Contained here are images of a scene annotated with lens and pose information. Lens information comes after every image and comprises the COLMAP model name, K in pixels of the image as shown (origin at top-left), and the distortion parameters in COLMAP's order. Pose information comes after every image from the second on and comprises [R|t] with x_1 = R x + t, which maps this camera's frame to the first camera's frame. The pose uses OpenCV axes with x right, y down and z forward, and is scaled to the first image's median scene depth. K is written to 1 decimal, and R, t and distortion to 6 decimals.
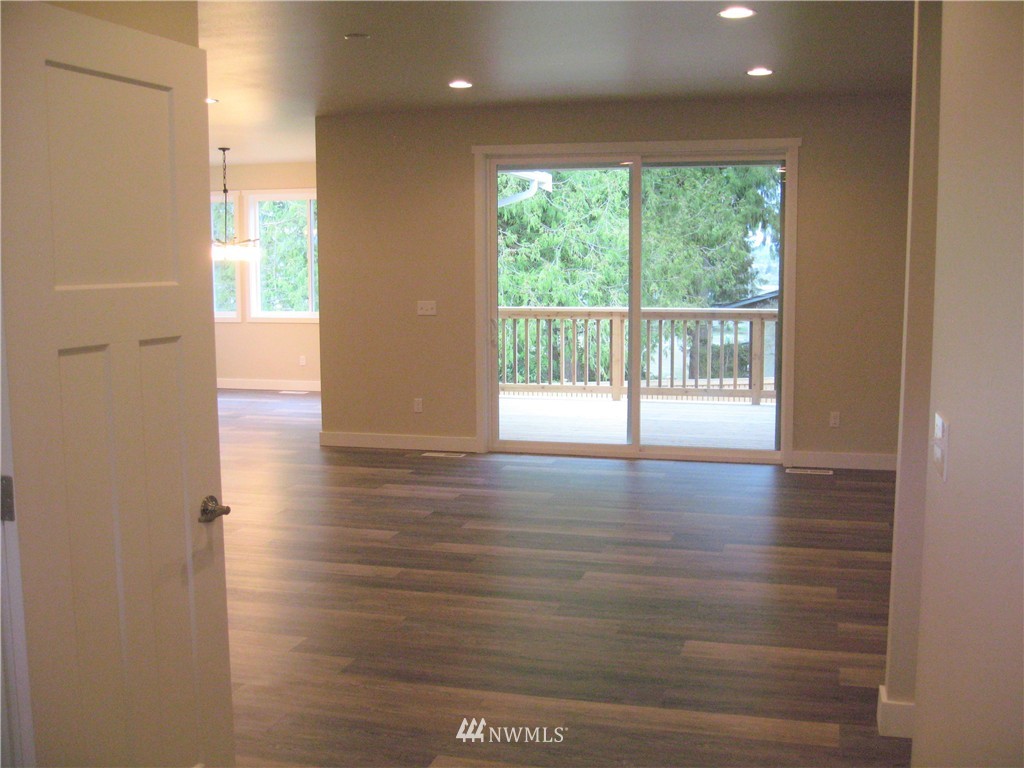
lens RADIAL K [[1107.4, 0, 509.0], [0, 1107.4, 381.4], [0, 0, 1]] dist [-0.100945, 0.000000]
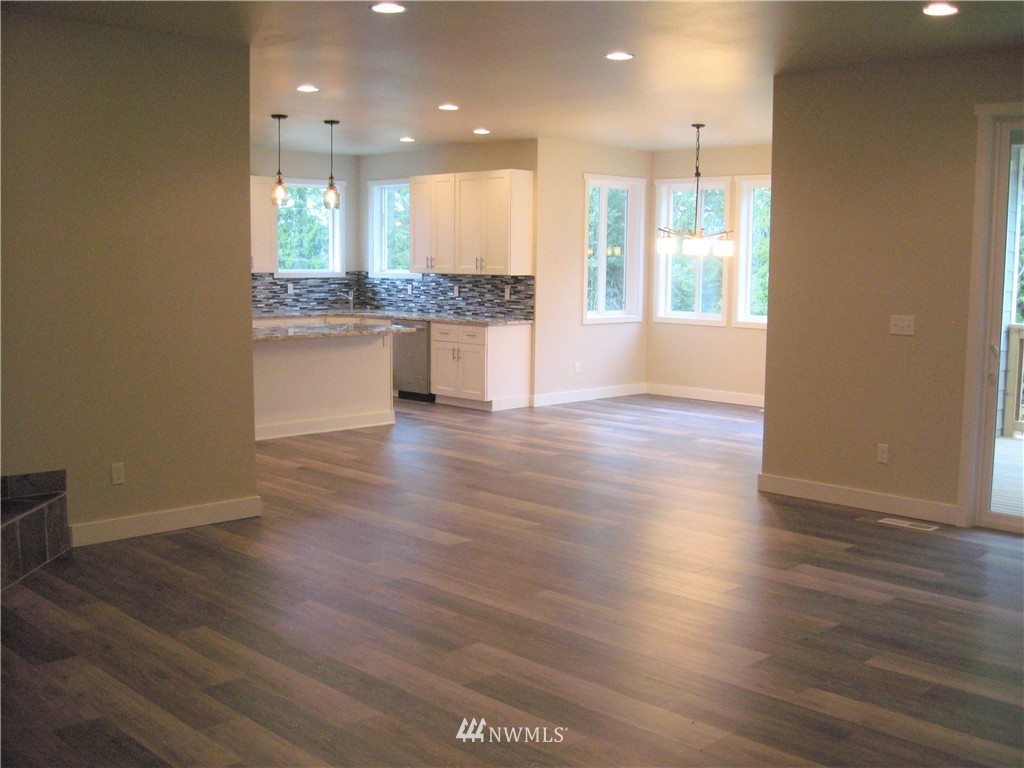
lens RADIAL K [[1107.4, 0, 508.4], [0, 1107.4, 381.3], [0, 0, 1]] dist [-0.100945, 0.000000]
pose [[0.871394, 0.070135, -0.485544, 0.054759], [-0.068479, 0.997428, 0.021177, -0.025893], [0.485780, 0.014796, 0.873956, 0.227447]]
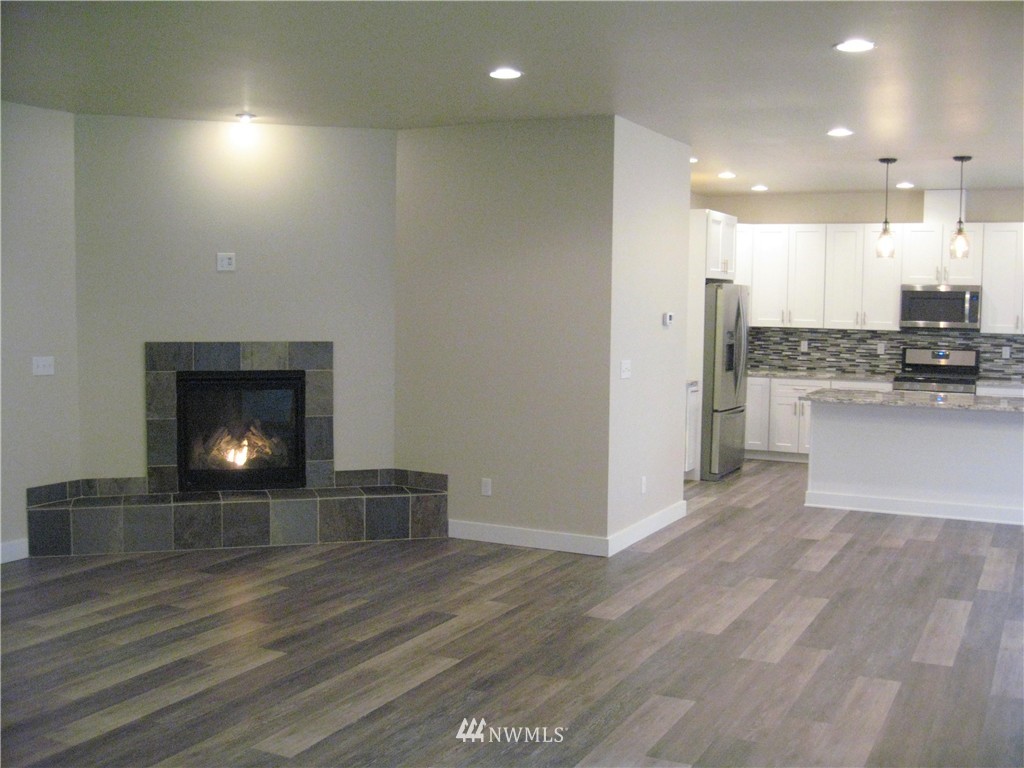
lens RADIAL K [[1107.4, 0, 531.2], [0, 1107.4, 377.0], [0, 0, 1]] dist [-0.100945, 0.000000]
pose [[-0.174640, 0.068243, -0.982265, 0.307841], [-0.120559, 0.988607, 0.090118, -0.094514], [0.977224, 0.134159, -0.164423, 0.835732]]
